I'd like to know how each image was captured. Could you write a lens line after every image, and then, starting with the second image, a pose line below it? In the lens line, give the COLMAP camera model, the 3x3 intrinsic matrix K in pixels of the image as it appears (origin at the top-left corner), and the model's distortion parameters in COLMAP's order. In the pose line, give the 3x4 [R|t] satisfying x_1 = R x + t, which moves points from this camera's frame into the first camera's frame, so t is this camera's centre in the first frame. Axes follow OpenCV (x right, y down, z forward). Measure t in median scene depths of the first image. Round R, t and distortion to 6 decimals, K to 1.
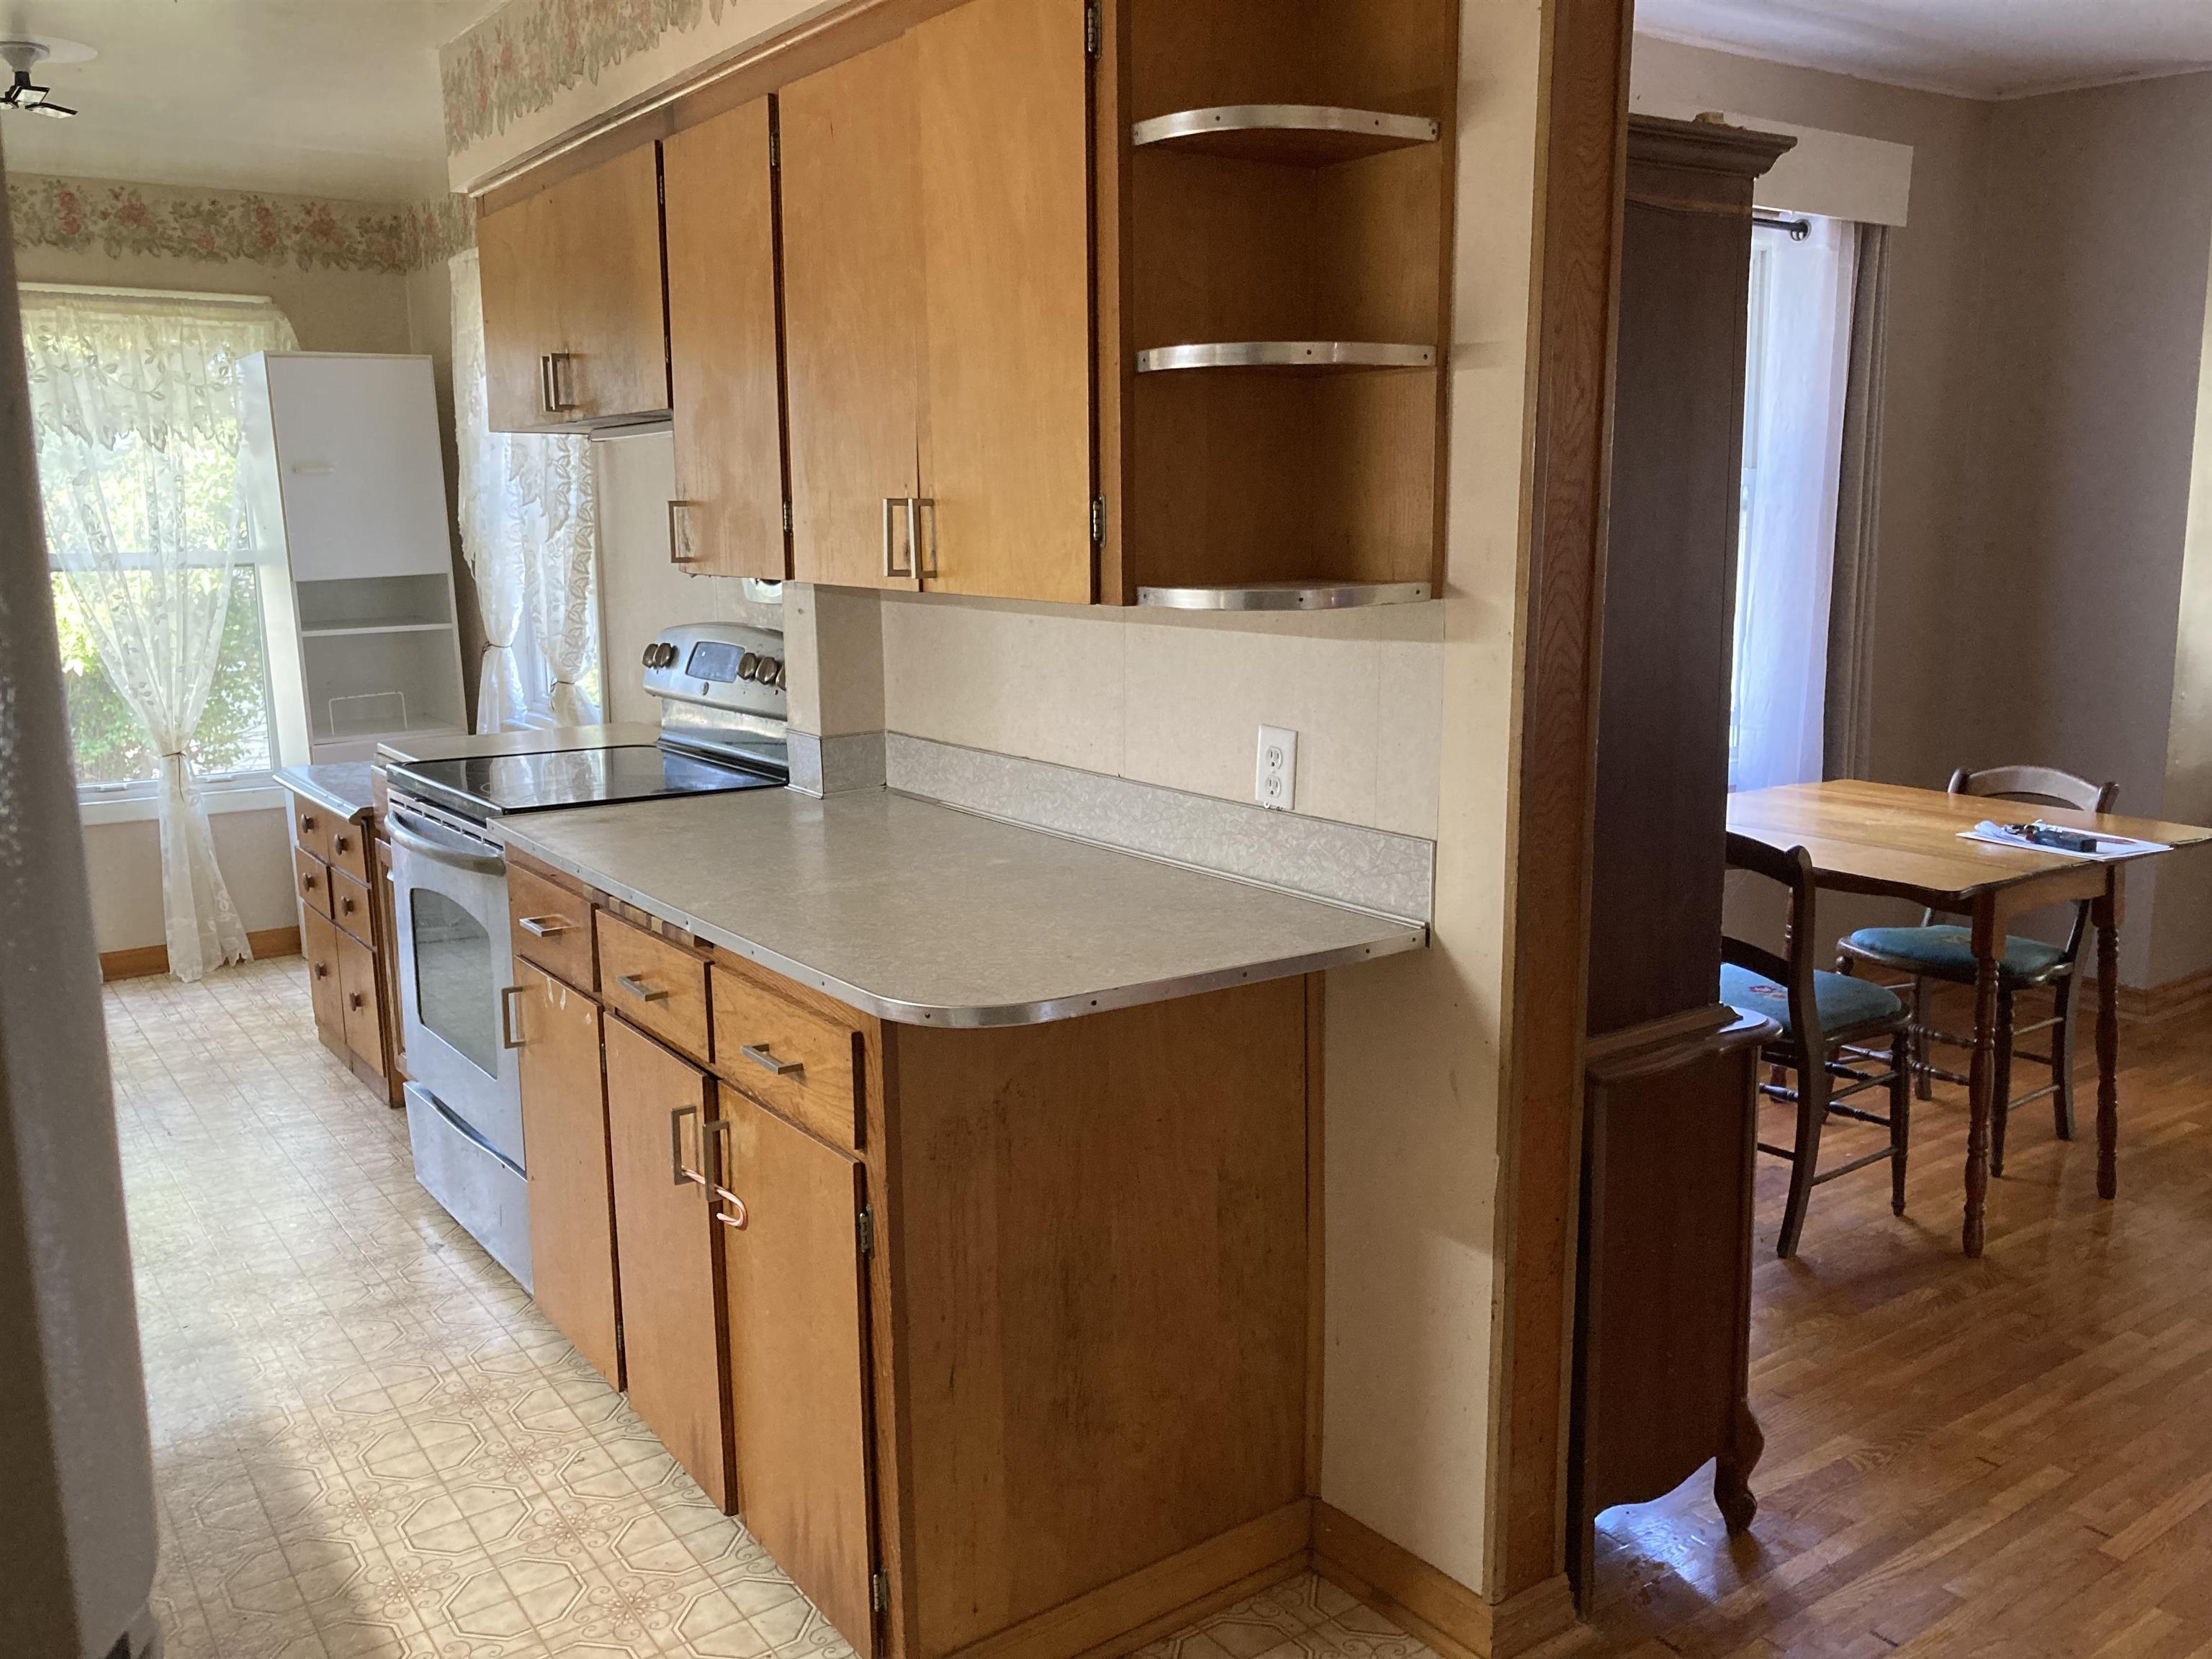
lens RADIAL K [[1741.0, 0, 1106.0], [0, 1741.0, 829.5], [0, 0, 1]] dist [0.011649, -0.076259]
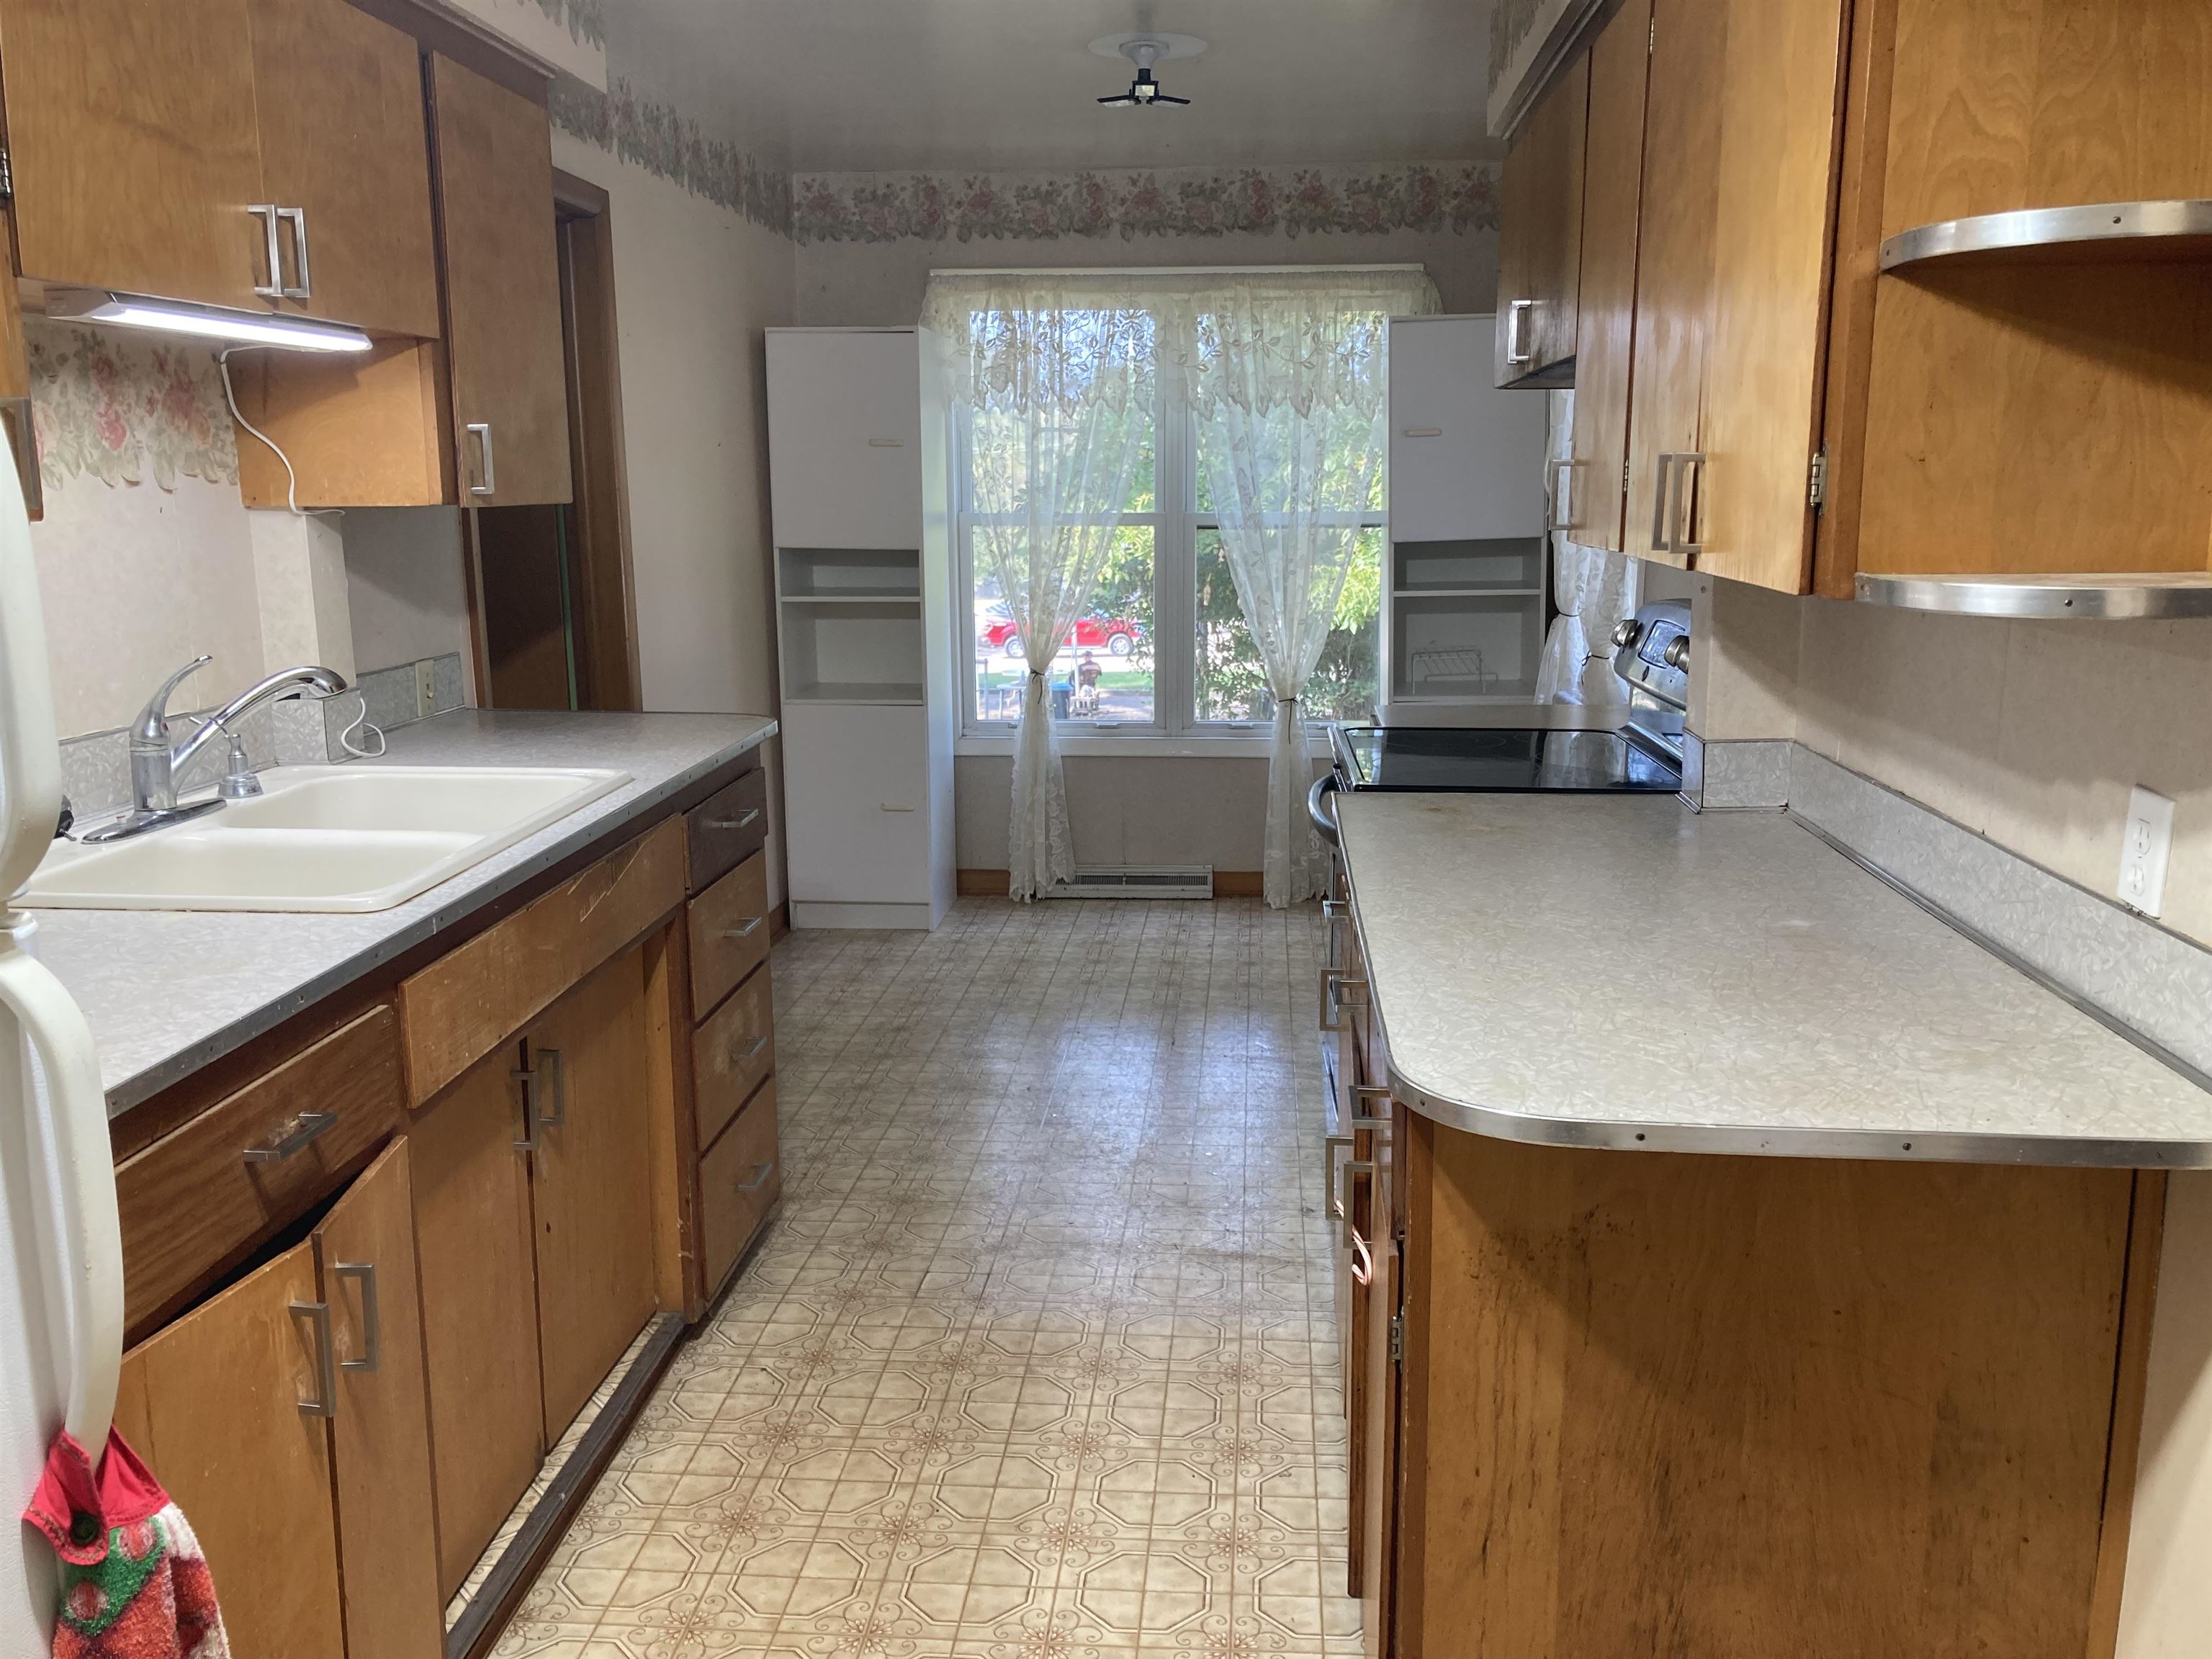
lens RADIAL K [[1767.5, 0, 1101.5], [0, 1767.5, 815.2], [0, 0, 1]] dist [0.008781, -0.039784]
pose [[0.750966, 0.117766, -0.649755, 0.204846], [-0.109035, 0.992576, 0.053883, -0.036915], [0.651277, 0.030381, 0.758231, 0.184529]]
